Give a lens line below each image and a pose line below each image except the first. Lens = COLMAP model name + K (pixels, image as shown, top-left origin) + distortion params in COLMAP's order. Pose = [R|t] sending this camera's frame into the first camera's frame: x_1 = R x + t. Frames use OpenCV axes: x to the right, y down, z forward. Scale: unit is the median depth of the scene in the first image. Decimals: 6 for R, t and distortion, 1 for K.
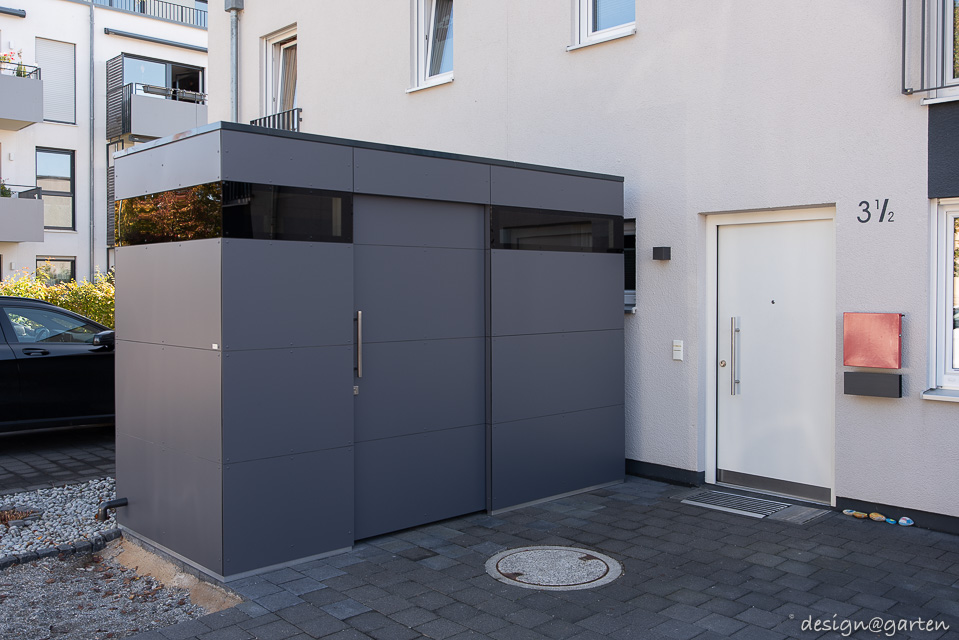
lens RADIAL K [[868.8, 0, 473.6], [0, 868.8, 292.7], [0, 0, 1]] dist [-0.019590, 0.012201]
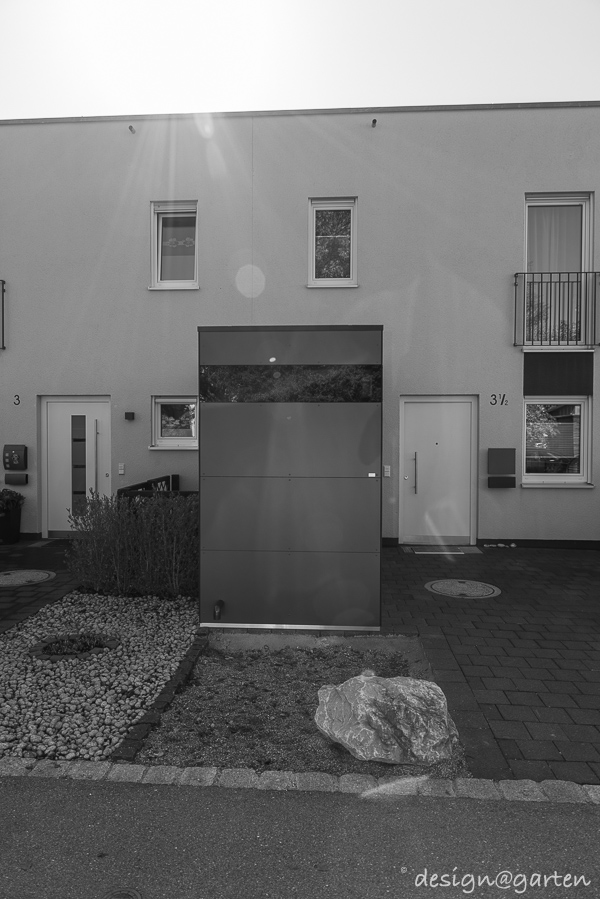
lens RADIAL K [[602.4, 0, 300.0], [0, 602.4, 449.5], [0, 0, 1]] dist [0.003184, 0.004095]
pose [[0.733136, -0.013333, 0.679951, -0.817608], [0.001434, 0.999836, 0.018060, -0.000985], [-0.680080, -0.012265, 0.733035, 0.242254]]
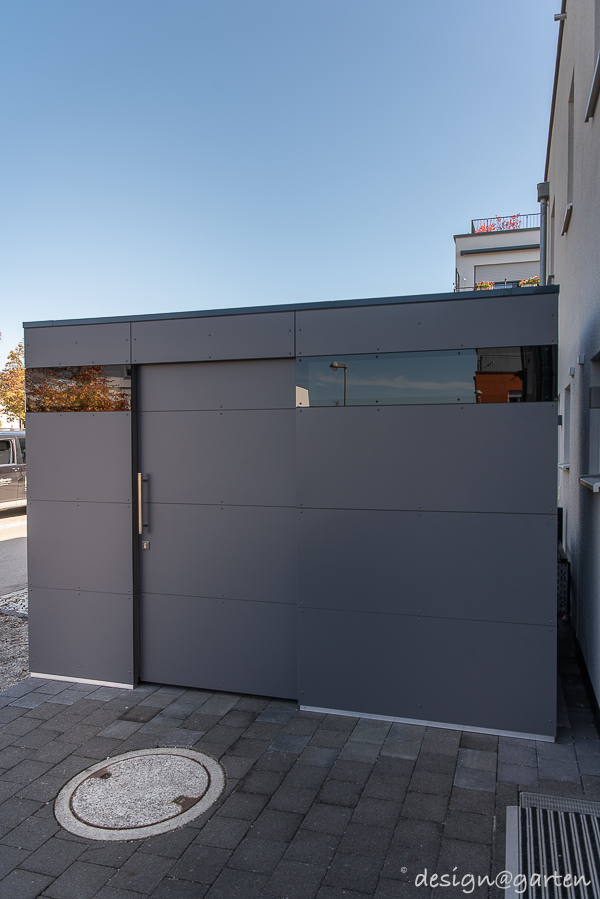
lens RADIAL K [[623.9, 0, 349.3], [0, 623.9, 450.4], [0, 0, 1]] dist [0.001801, 0.000792]
pose [[0.507329, 0.011242, -0.861679, 0.567478], [-0.002374, 0.999929, 0.011647, -0.013644], [0.861749, -0.003863, 0.507320, 0.696747]]
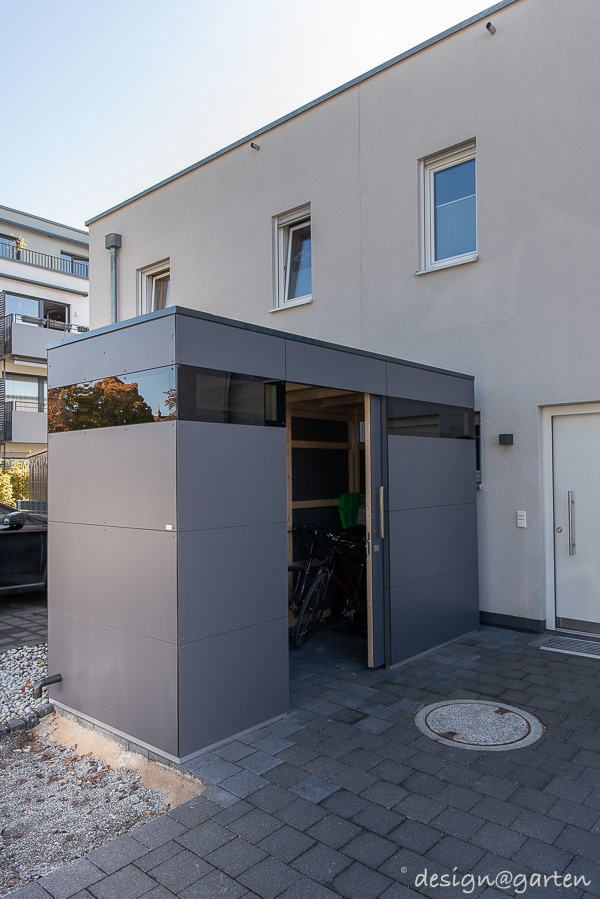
lens RADIAL K [[618.1, 0, 327.4], [0, 618.1, 458.4], [0, 0, 1]] dist [0.003725, -0.001975]
pose [[0.993413, -0.009333, 0.114209, -0.145774], [0.012748, 0.999492, -0.029207, 0.003595], [-0.113878, 0.030471, 0.993027, 0.192755]]
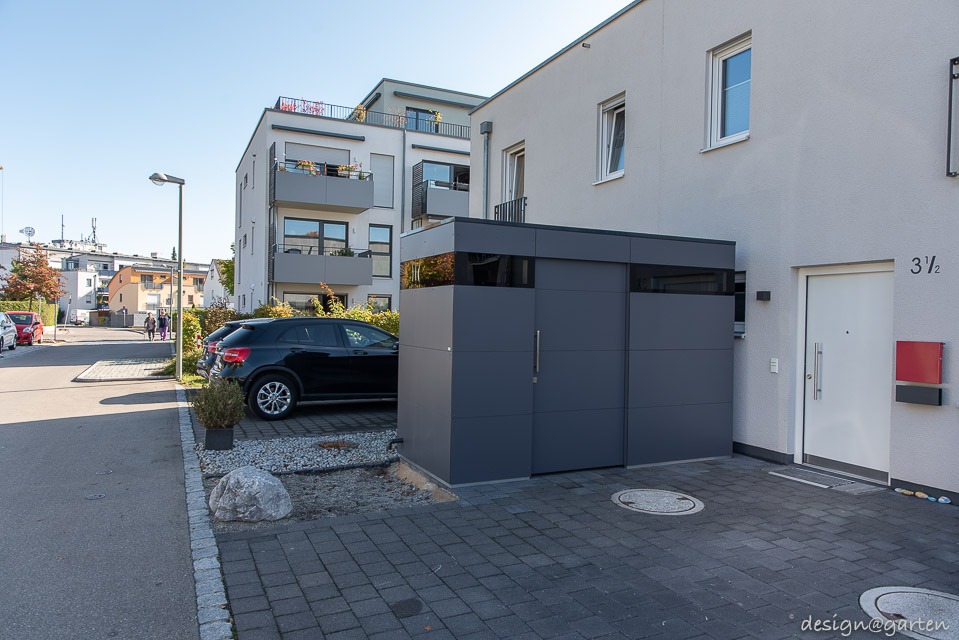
lens RADIAL K [[642.6, 0, 479.5], [0, 642.6, 320.0], [0, 0, 1]] dist [0.003184, 0.004095]
pose [[0.954411, 0.018288, -0.297933, 0.100145], [-0.019522, 0.999809, -0.001166, 0.004104], [0.297855, 0.006930, 0.954586, -0.139133]]
